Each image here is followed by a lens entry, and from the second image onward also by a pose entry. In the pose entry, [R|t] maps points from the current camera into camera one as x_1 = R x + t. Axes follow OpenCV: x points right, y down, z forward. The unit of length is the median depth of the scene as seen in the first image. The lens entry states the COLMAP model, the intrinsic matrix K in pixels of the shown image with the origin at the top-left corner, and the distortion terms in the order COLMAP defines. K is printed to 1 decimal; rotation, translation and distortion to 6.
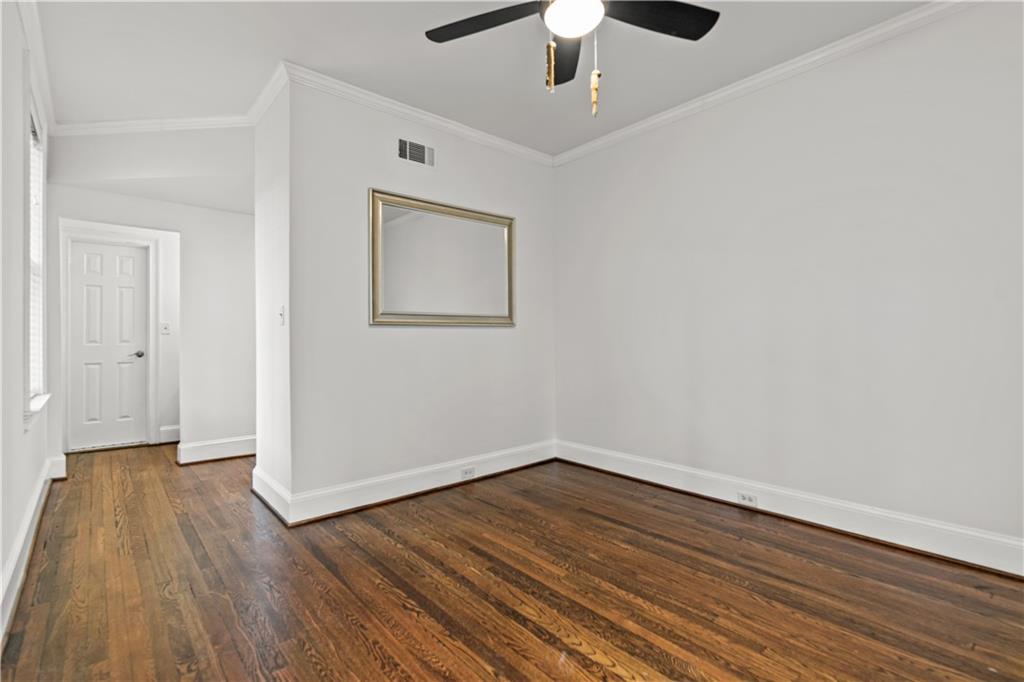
lens RADIAL K [[473.1, 0, 502.6], [0, 473.1, 333.0], [0, 0, 1]] dist [0.000687, -0.000287]
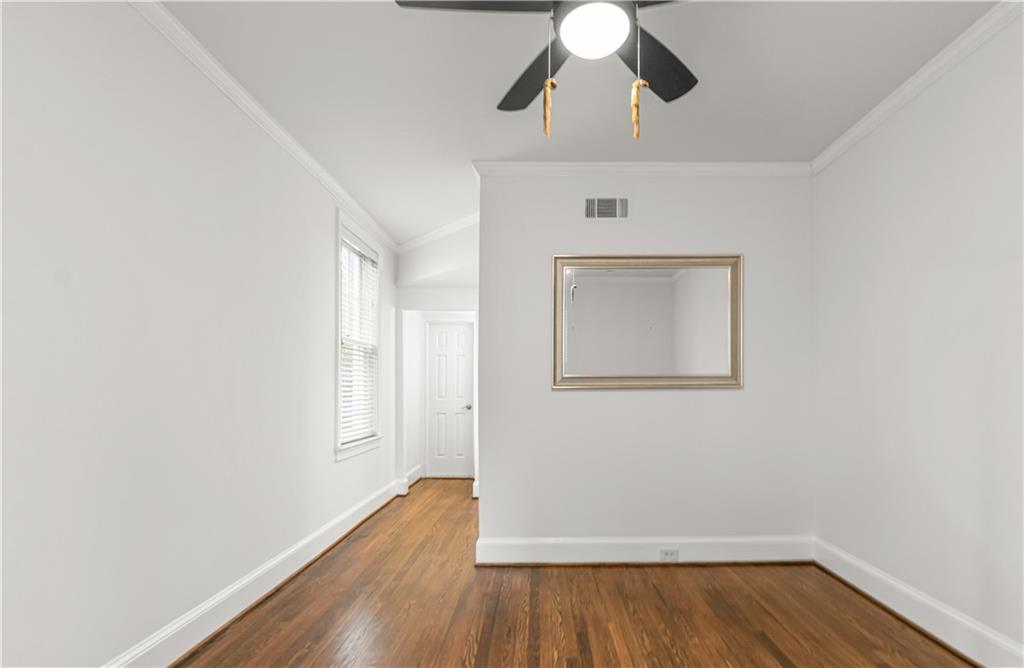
lens RADIAL K [[483.4, 0, 514.5], [0, 483.4, 389.8], [0, 0, 1]] dist [-0.001220, -0.000106]
pose [[0.766553, 0.002225, -0.642177, 0.296921], [0.004290, 0.999954, 0.008585, -0.022632], [0.642167, -0.009335, 0.766508, 0.126632]]
